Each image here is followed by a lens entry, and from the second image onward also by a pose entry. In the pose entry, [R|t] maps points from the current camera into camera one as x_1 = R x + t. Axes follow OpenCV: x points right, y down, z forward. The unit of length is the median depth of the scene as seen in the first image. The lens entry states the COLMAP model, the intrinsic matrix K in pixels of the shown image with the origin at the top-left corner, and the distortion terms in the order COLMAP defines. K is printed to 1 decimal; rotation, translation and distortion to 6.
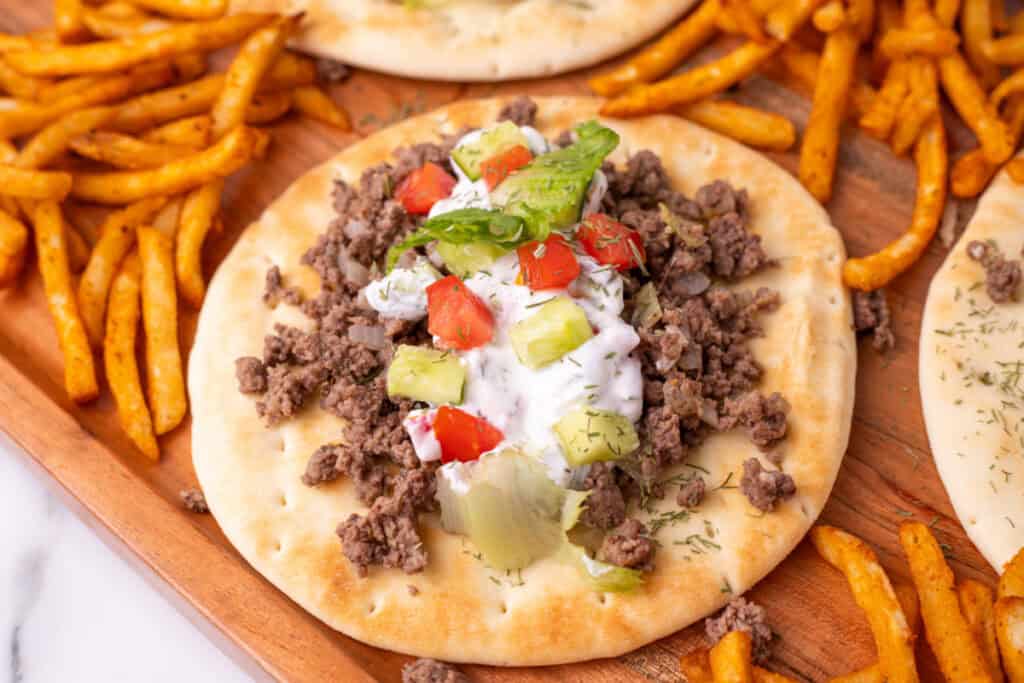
lens RADIAL K [[1731.0, 0, 495.8], [0, 1731.0, 312.6], [0, 0, 1]] dist [-0.155007, 0.000000]
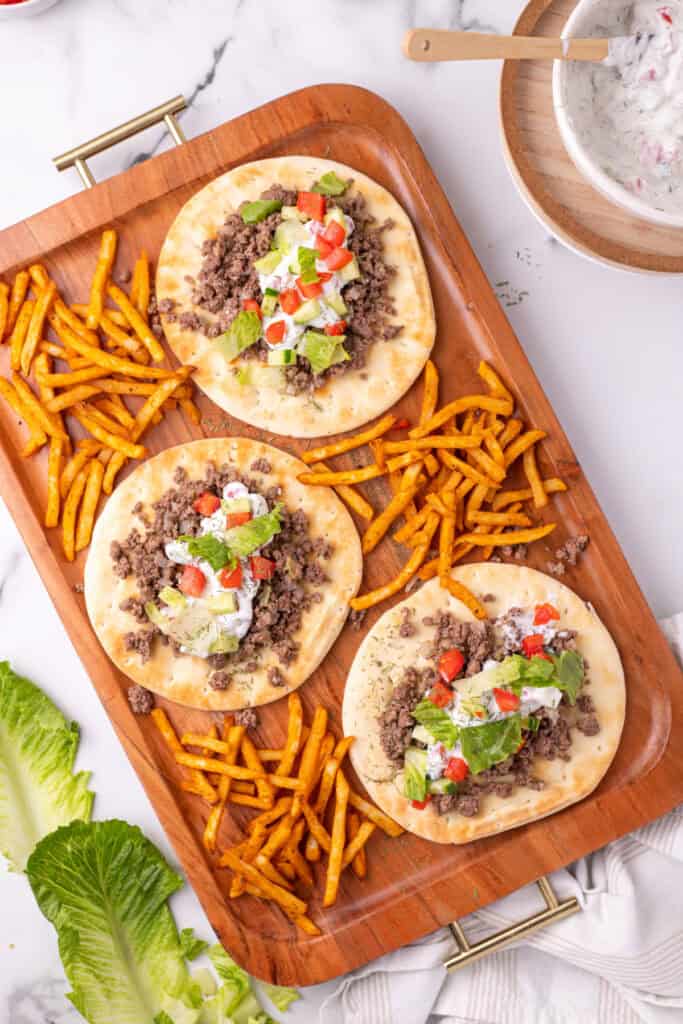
lens RADIAL K [[1731.0, 0, 306.0], [0, 1731.0, 545.1], [0, 0, 1]] dist [-0.155007, 0.000000]
pose [[0.928205, 0.366857, 0.062059, -0.043702], [-0.333311, 0.745743, 0.576864, -1.576266], [0.165347, -0.556133, 0.814479, -1.050529]]
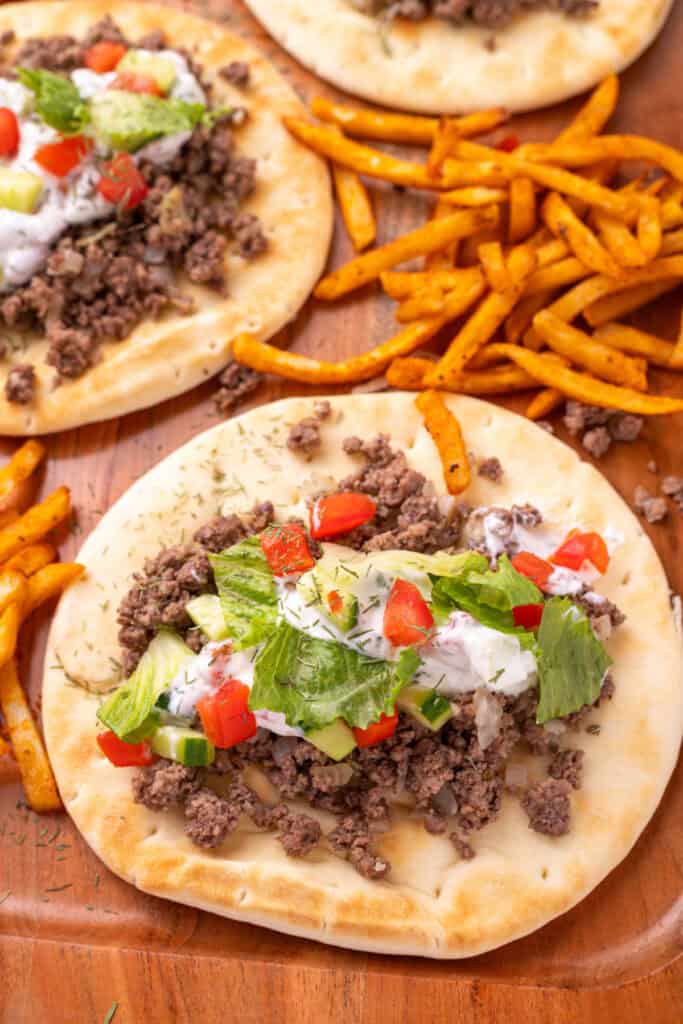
lens RADIAL K [[1731.0, 0, 332.4], [0, 1731.0, 502.9], [0, 0, 1]] dist [-0.155007, 0.000000]
pose [[0.599512, 0.749346, -0.281186, 0.700408], [-0.655948, 0.661321, 0.363850, -0.450146], [0.458603, -0.033689, 0.888002, -0.049308]]
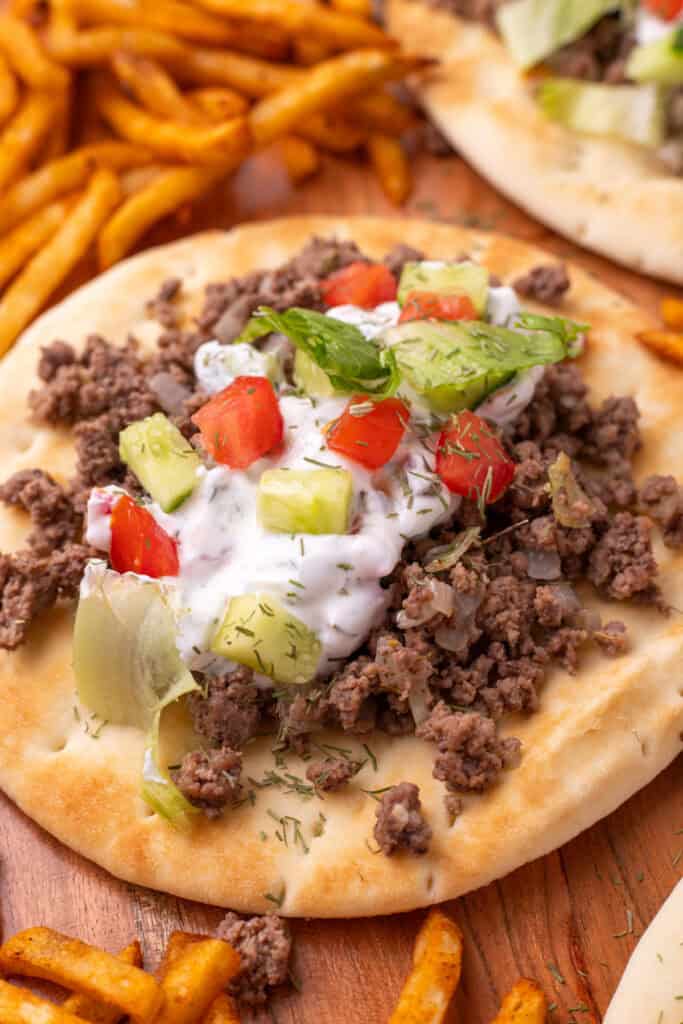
lens RADIAL K [[1731.0, 0, 318.4], [0, 1731.0, 525.1], [0, 0, 1]] dist [-0.155007, 0.000000]
pose [[0.763420, 0.550861, -0.337257, 0.296950], [-0.533404, 0.832136, 0.151753, -0.098110], [0.364238, 0.064043, 0.929101, 0.267829]]
